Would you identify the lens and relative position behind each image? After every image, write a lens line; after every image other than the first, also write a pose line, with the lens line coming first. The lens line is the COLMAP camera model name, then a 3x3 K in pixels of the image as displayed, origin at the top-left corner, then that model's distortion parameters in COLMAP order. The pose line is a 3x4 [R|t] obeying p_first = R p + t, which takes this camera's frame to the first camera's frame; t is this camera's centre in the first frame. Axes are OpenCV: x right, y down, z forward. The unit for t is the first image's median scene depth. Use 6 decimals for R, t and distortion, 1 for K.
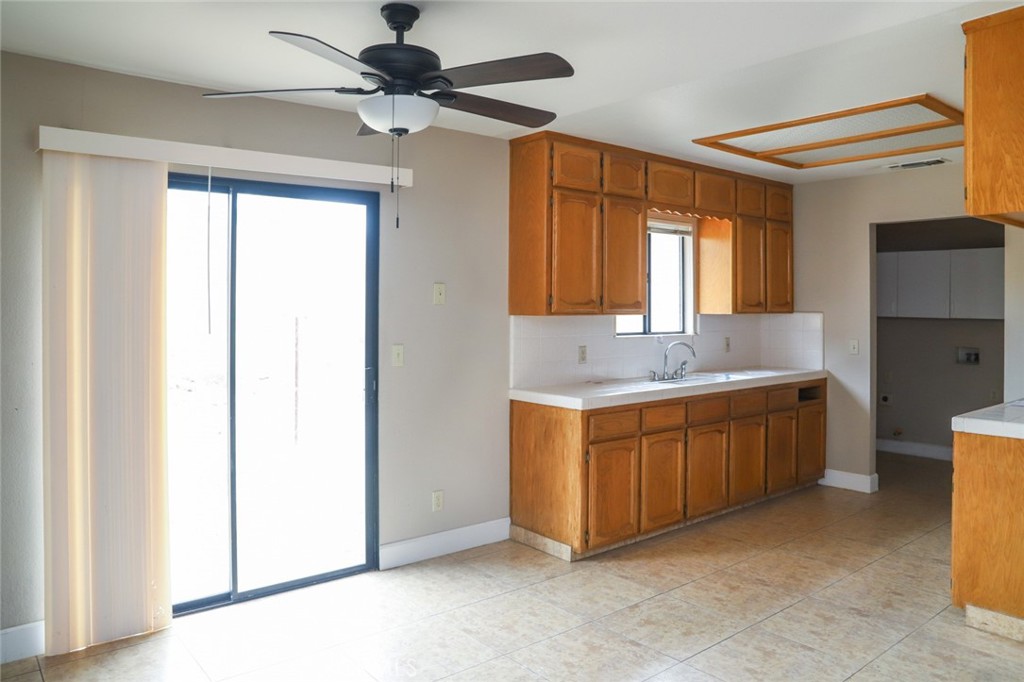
lens RADIAL K [[751.7, 0, 491.3], [0, 751.7, 293.0], [0, 0, 1]] dist [-0.112782, 0.076200]
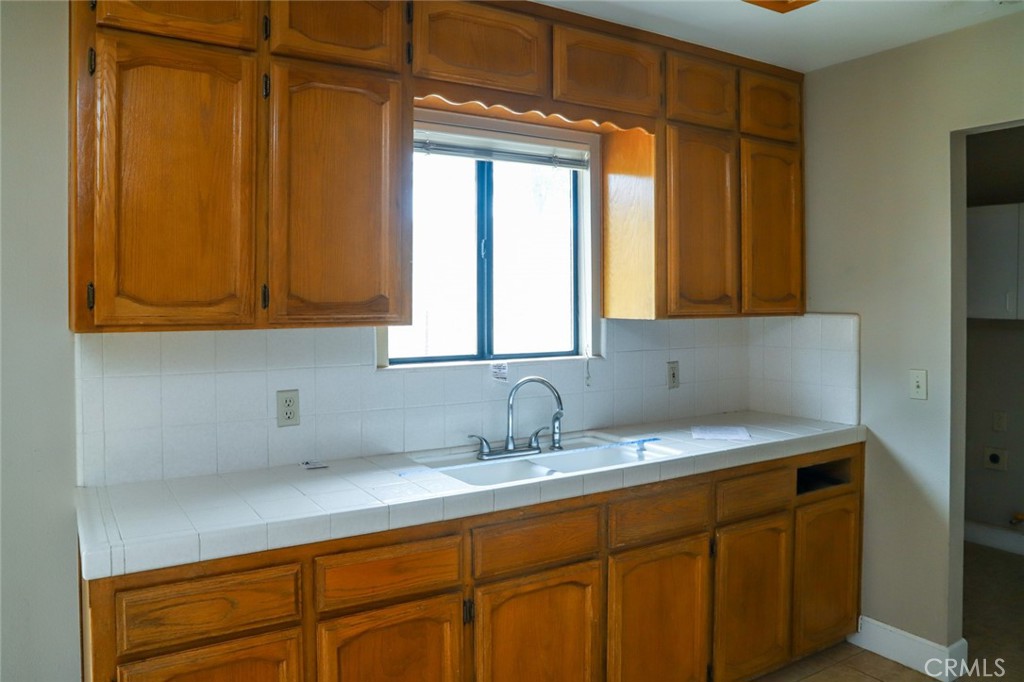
lens RADIAL K [[751.7, 0, 525.1], [0, 751.7, 294.8], [0, 0, 1]] dist [-0.112782, 0.076200]
pose [[0.994236, -0.005355, -0.107079, 0.343744], [0.006961, 0.999869, 0.014636, 0.004586], [0.106986, -0.015297, 0.994143, 0.581974]]
